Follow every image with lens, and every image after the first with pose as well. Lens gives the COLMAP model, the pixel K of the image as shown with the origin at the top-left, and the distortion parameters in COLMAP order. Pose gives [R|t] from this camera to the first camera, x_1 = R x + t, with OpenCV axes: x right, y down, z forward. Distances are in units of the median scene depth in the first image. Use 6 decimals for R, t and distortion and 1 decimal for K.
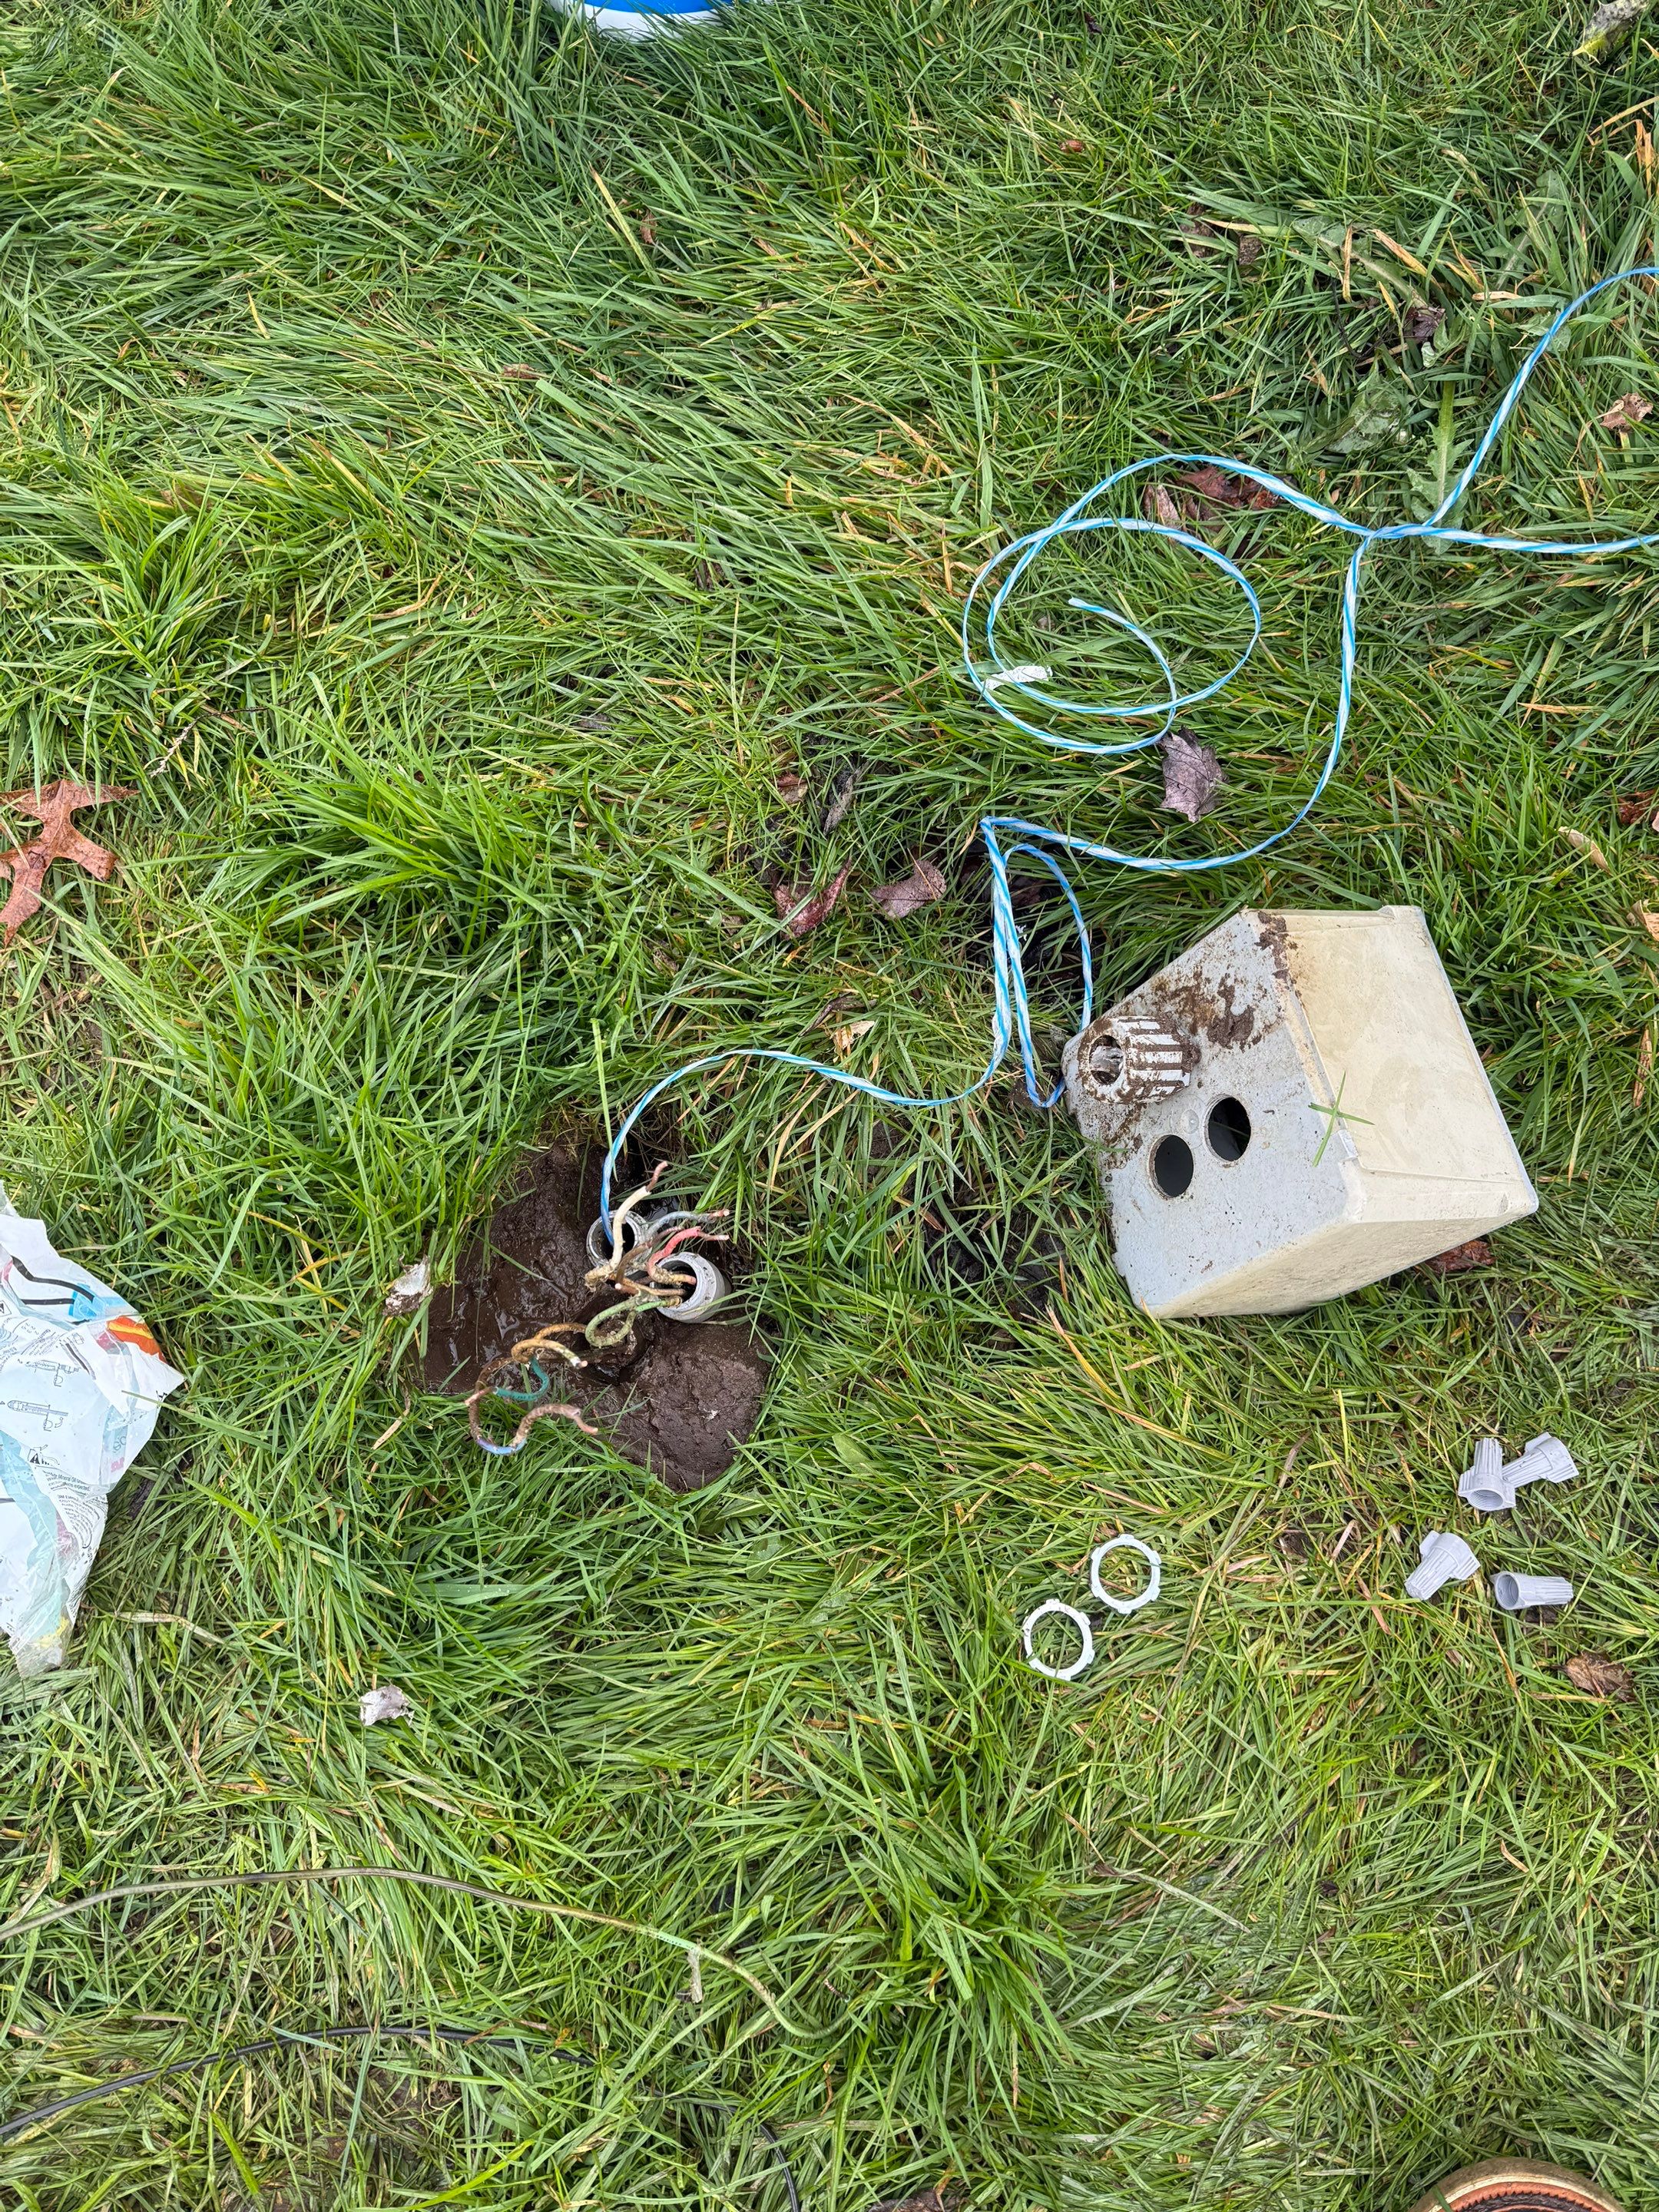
lens RADIAL K [[1577.3, 0, 817.1], [0, 1577.3, 1137.1], [0, 0, 1]] dist [0.101059, -0.127065]
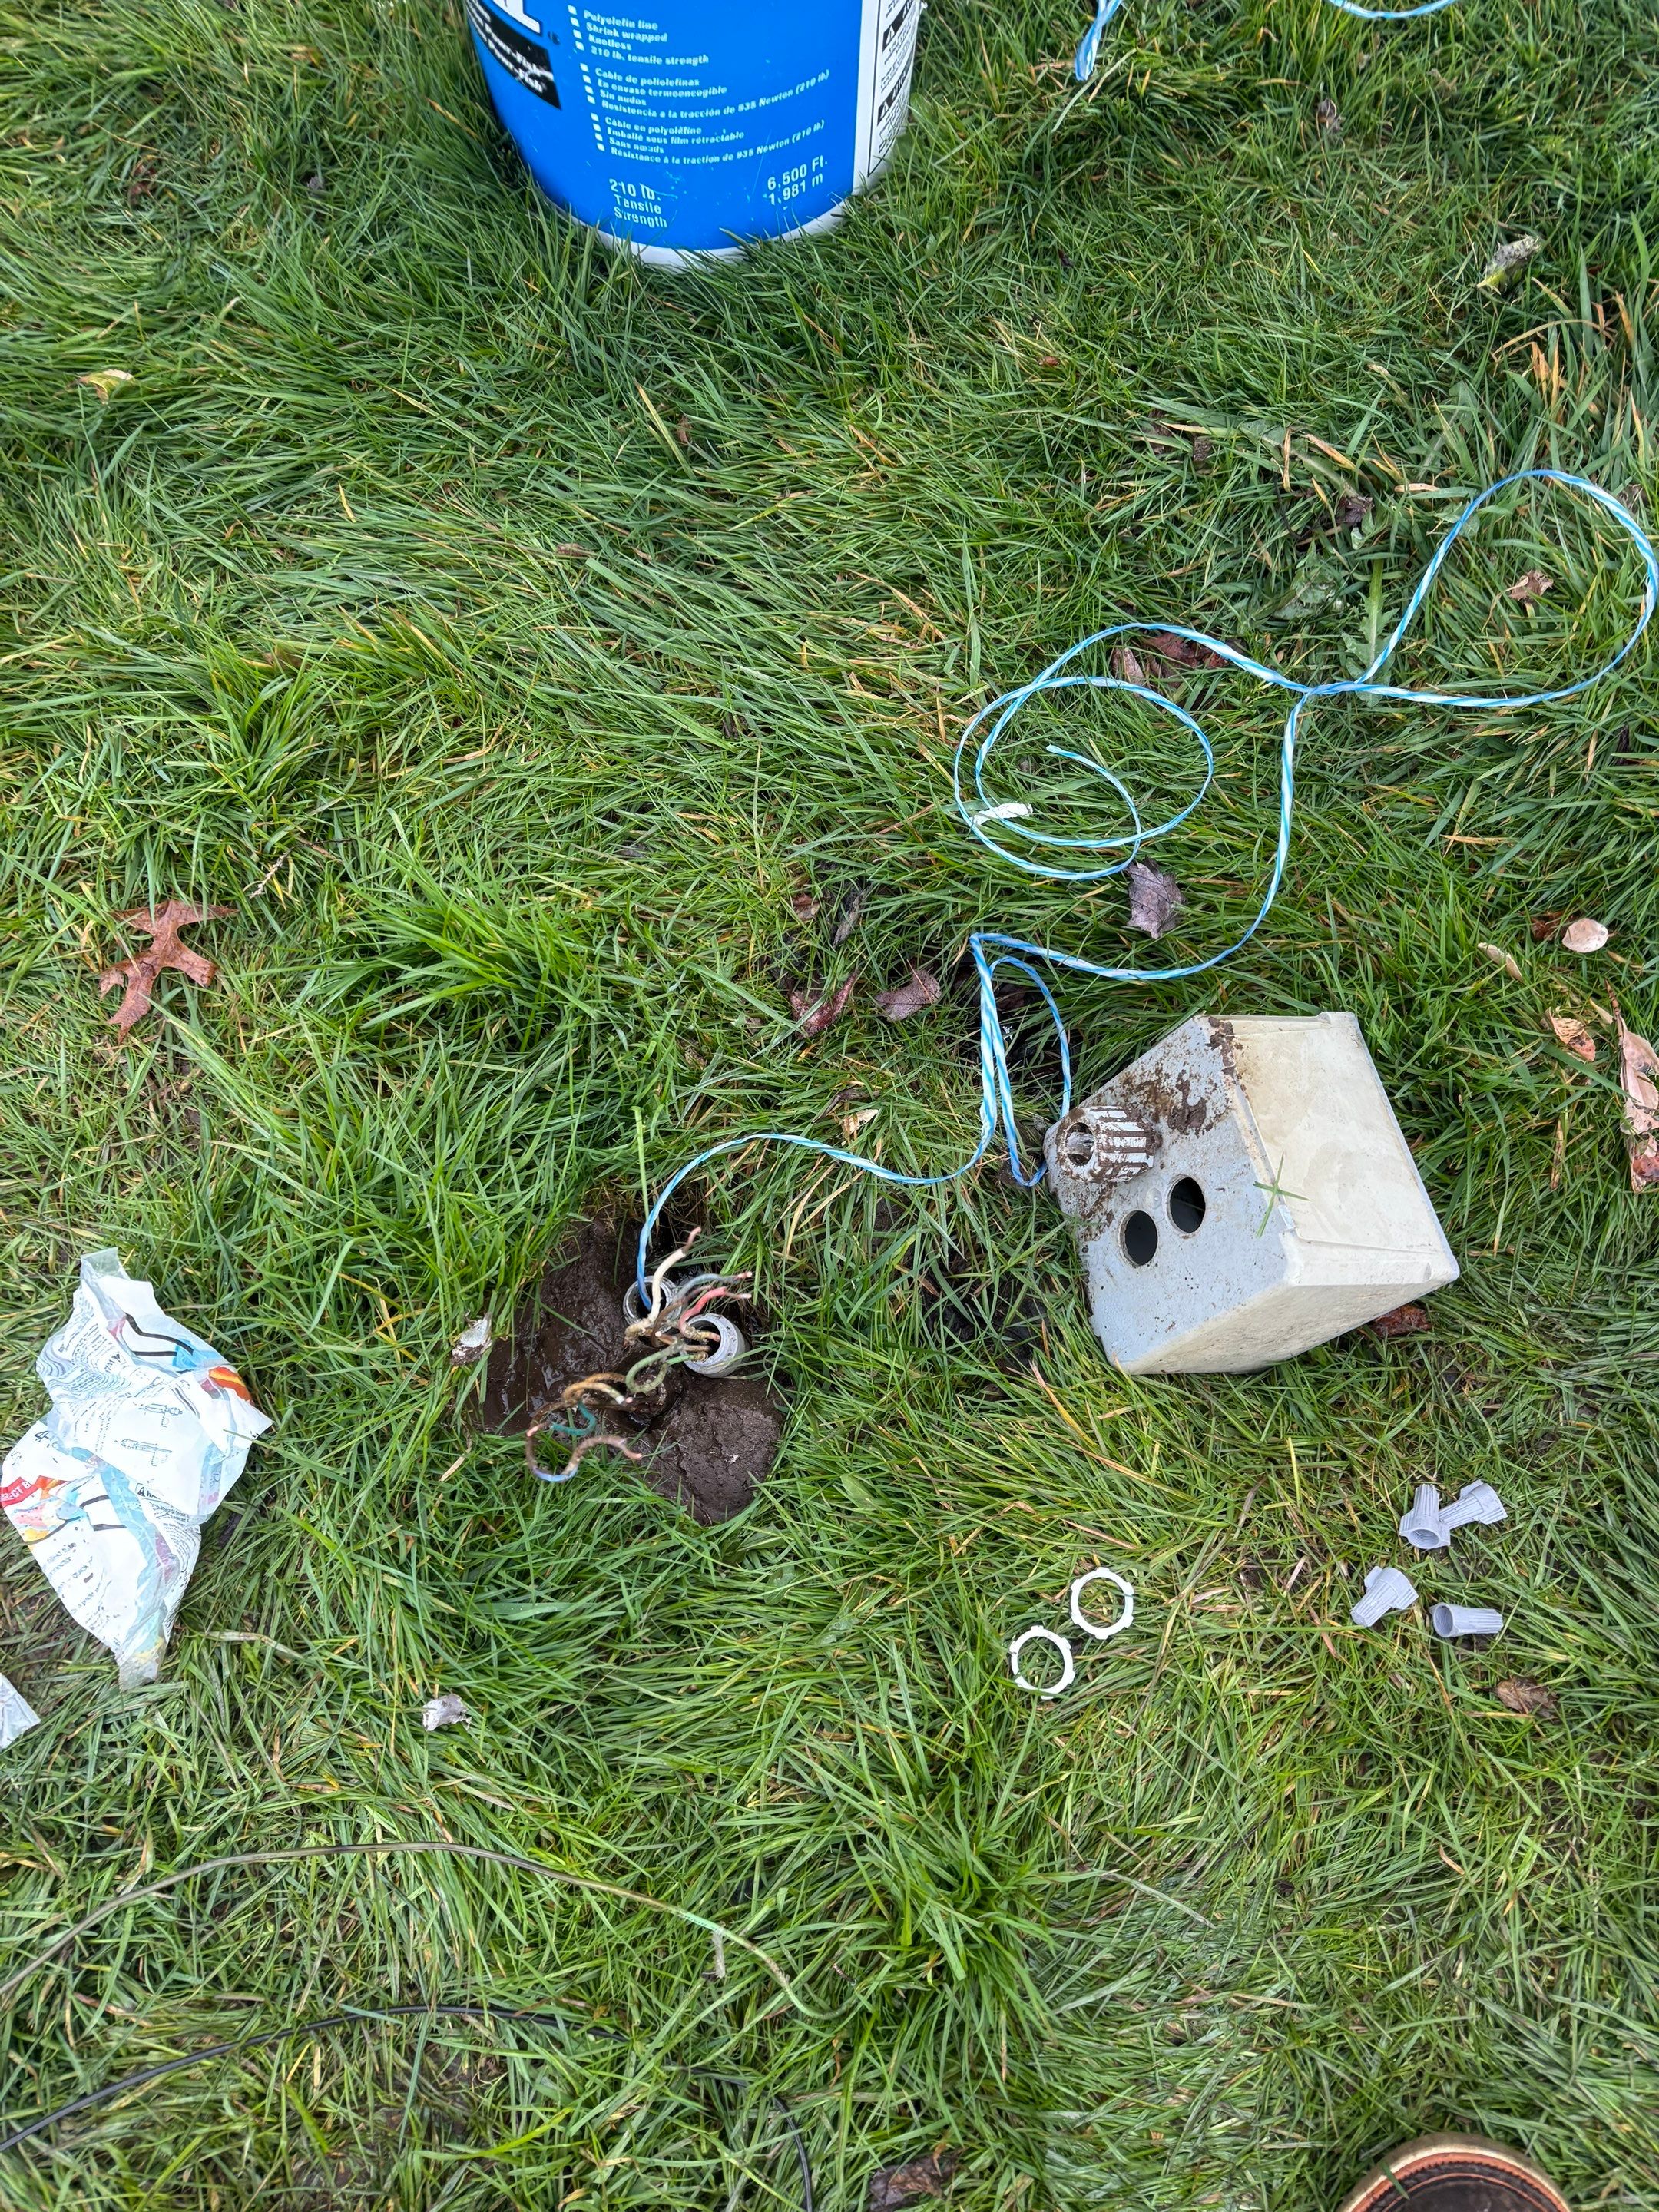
lens RADIAL K [[1577.3, 0, 817.1], [0, 1577.3, 1137.1], [0, 0, 1]] dist [0.101059, -0.127065]
pose [[0.999995, 0.002658, -0.001940, -0.005527], [-0.002767, 0.998291, -0.058377, 0.013023], [0.001782, 0.058382, 0.998293, -0.139101]]
